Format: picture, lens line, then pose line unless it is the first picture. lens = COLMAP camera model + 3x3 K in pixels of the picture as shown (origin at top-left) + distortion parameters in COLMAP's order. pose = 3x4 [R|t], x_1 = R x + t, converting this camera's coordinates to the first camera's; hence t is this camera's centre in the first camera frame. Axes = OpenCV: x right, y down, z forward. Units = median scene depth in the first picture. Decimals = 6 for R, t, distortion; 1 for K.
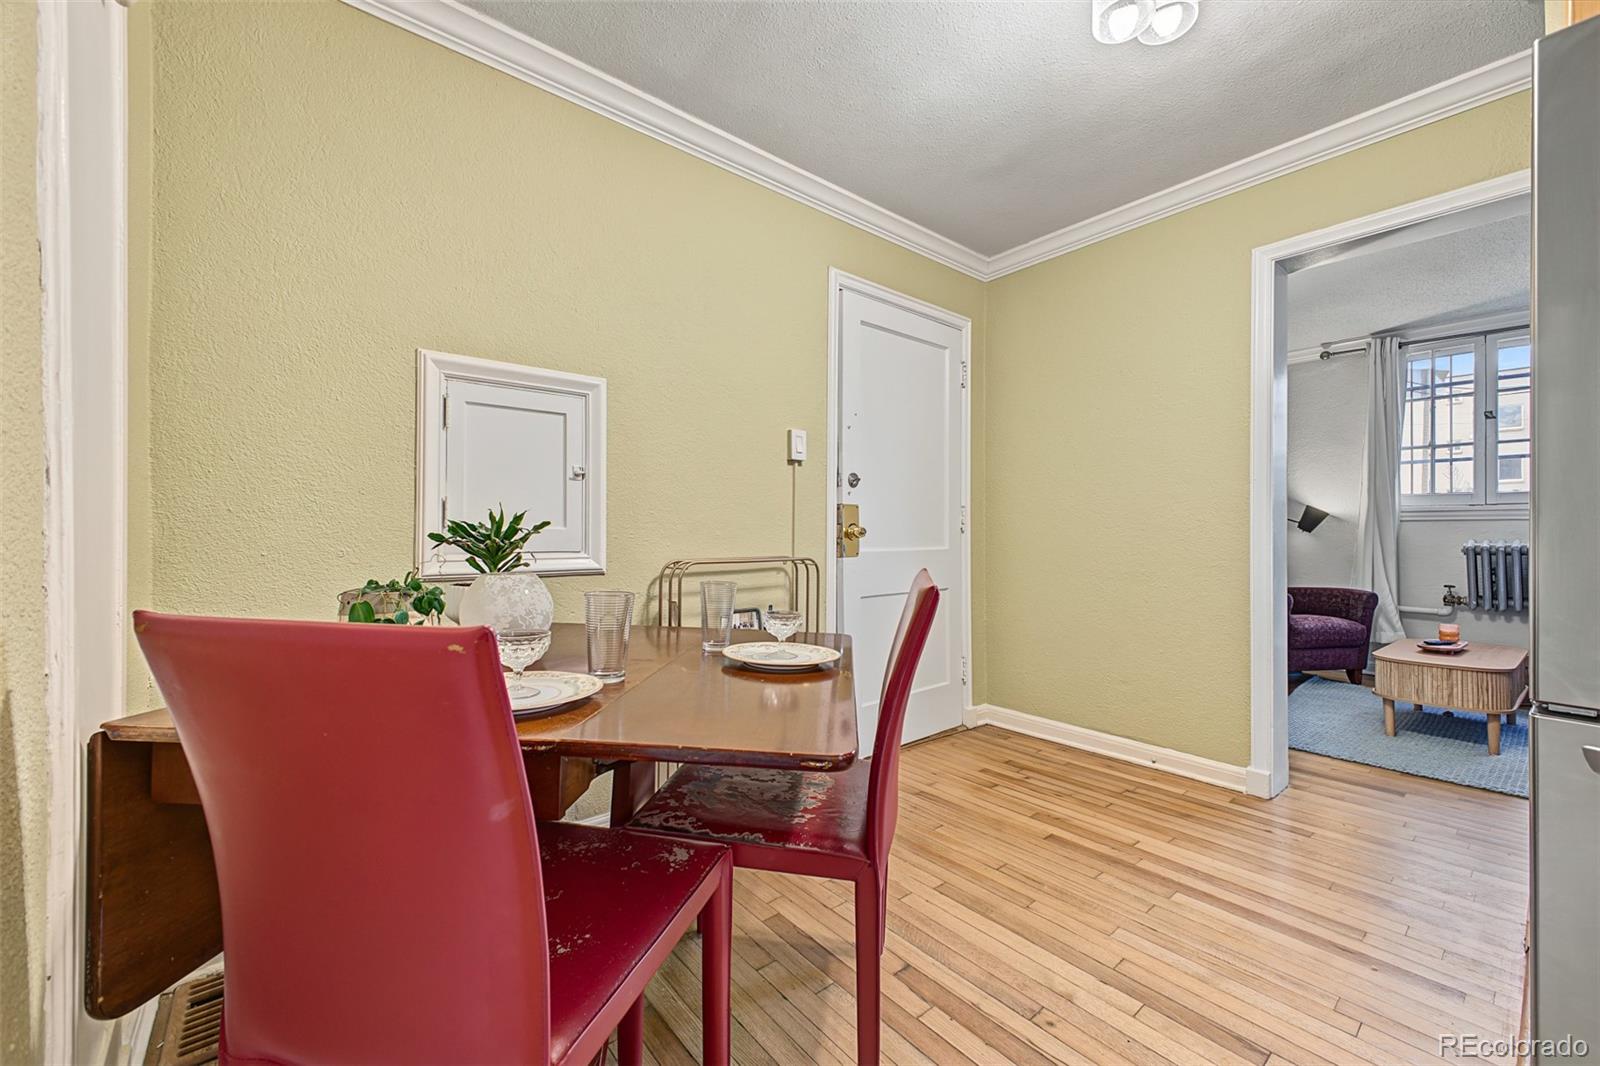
lens RADIAL K [[634.3, 0, 804.7], [0, 634.3, 530.6], [0, 0, 1]] dist [0.007373, -0.002298]
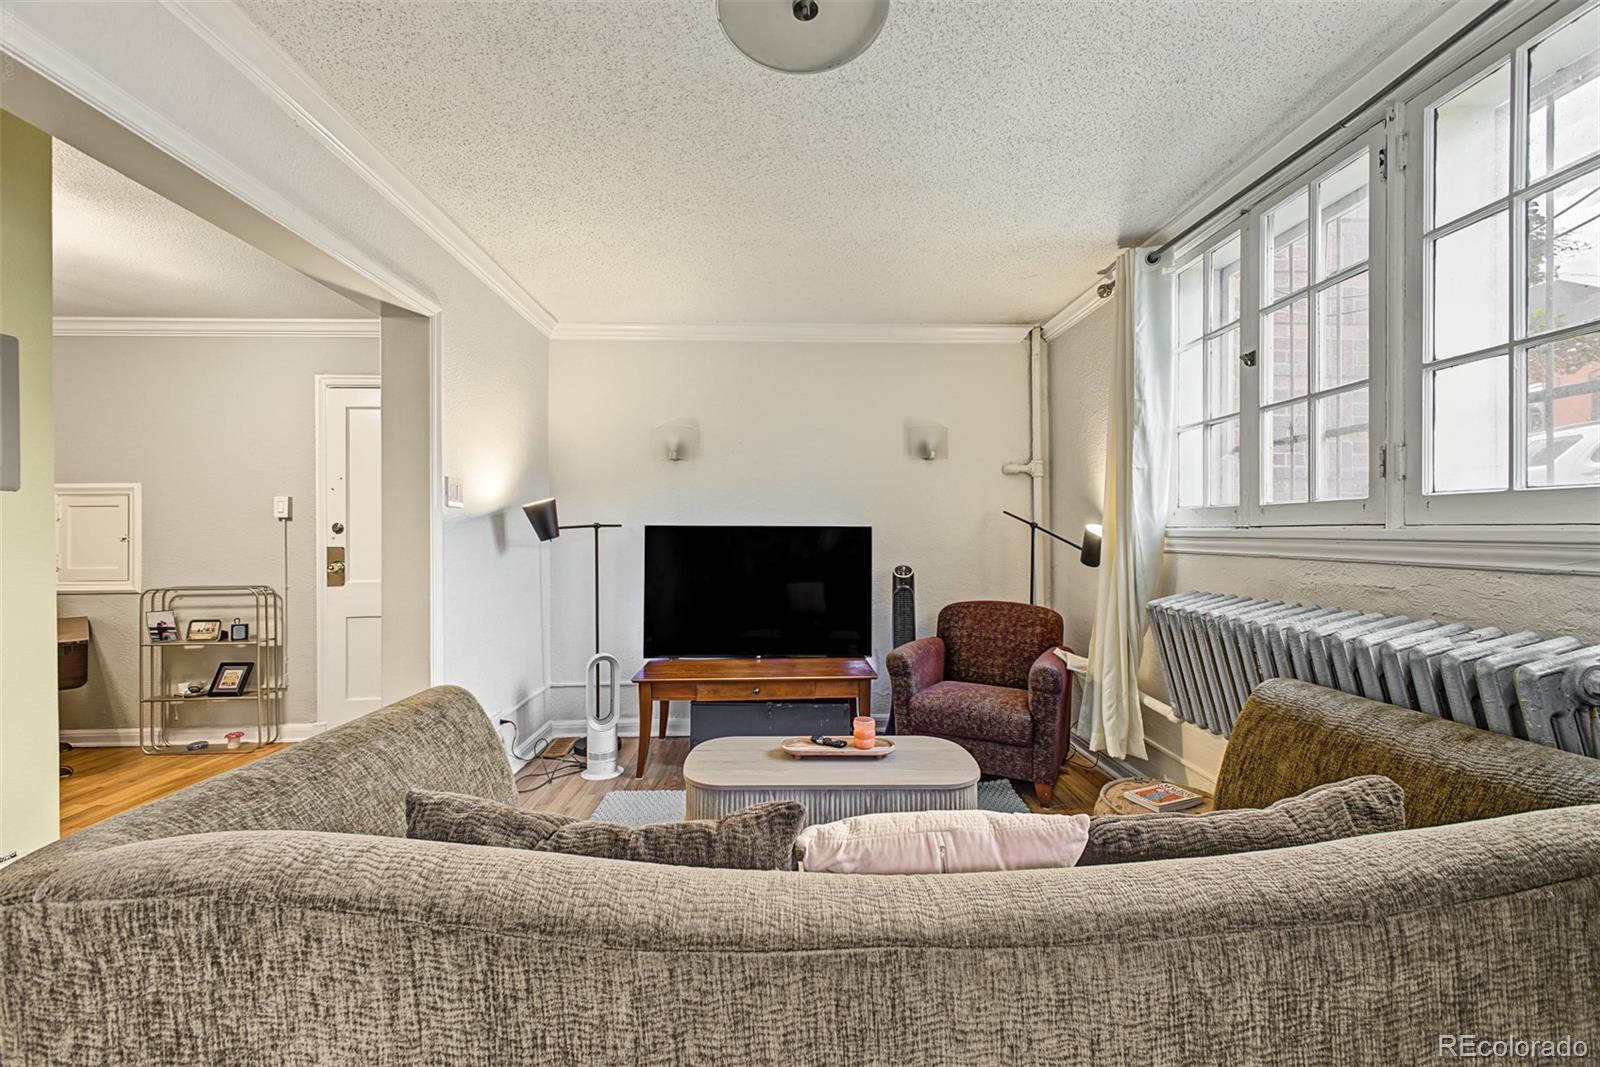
lens RADIAL K [[634.3, 0, 800.0], [0, 634.3, 529.4], [0, 0, 1]] dist [0.007373, -0.002298]
pose [[0.792047, -0.008520, -0.610401, 1.811046], [0.010889, 0.999941, 0.000173, -0.073998], [0.610363, -0.006783, 0.792092, 0.580791]]
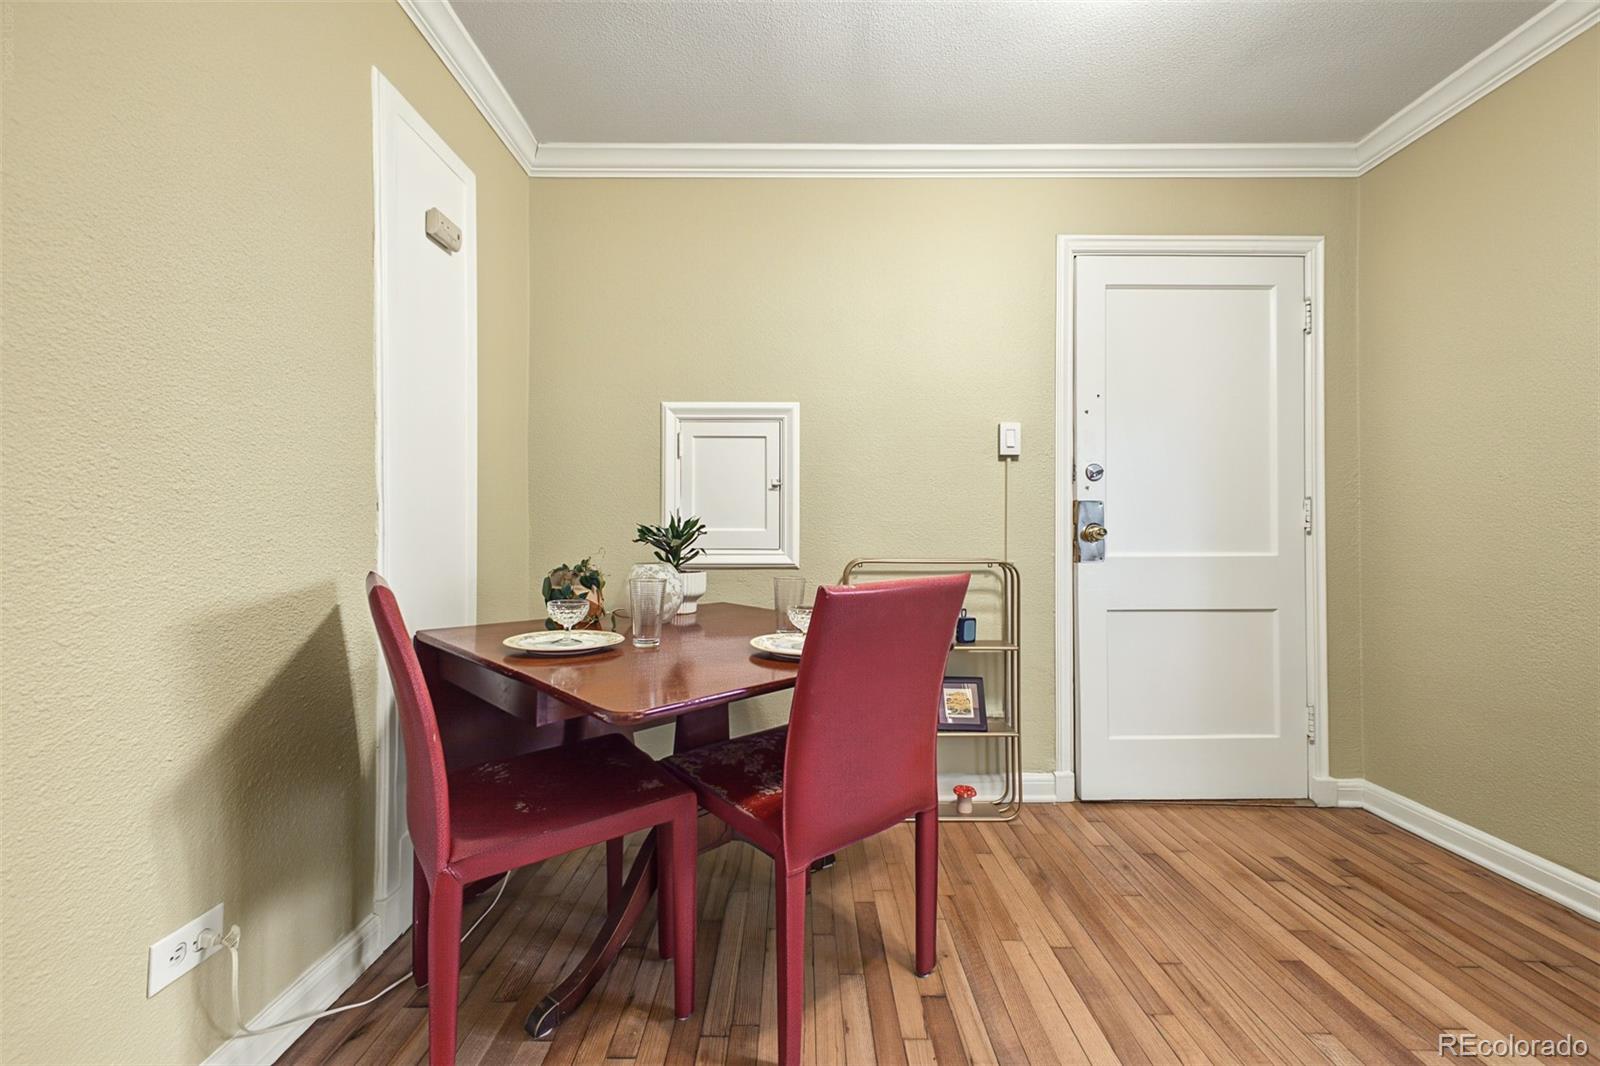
lens RADIAL K [[634.3, 0, 788.1], [0, 634.3, 529.8], [0, 0, 1]] dist [0.007373, -0.002298]
pose [[0.764644, -0.006306, -0.644423, 0.343313], [0.003226, 0.999977, -0.005958, 0.002085], [0.644445, 0.002477, 0.764646, 0.078206]]
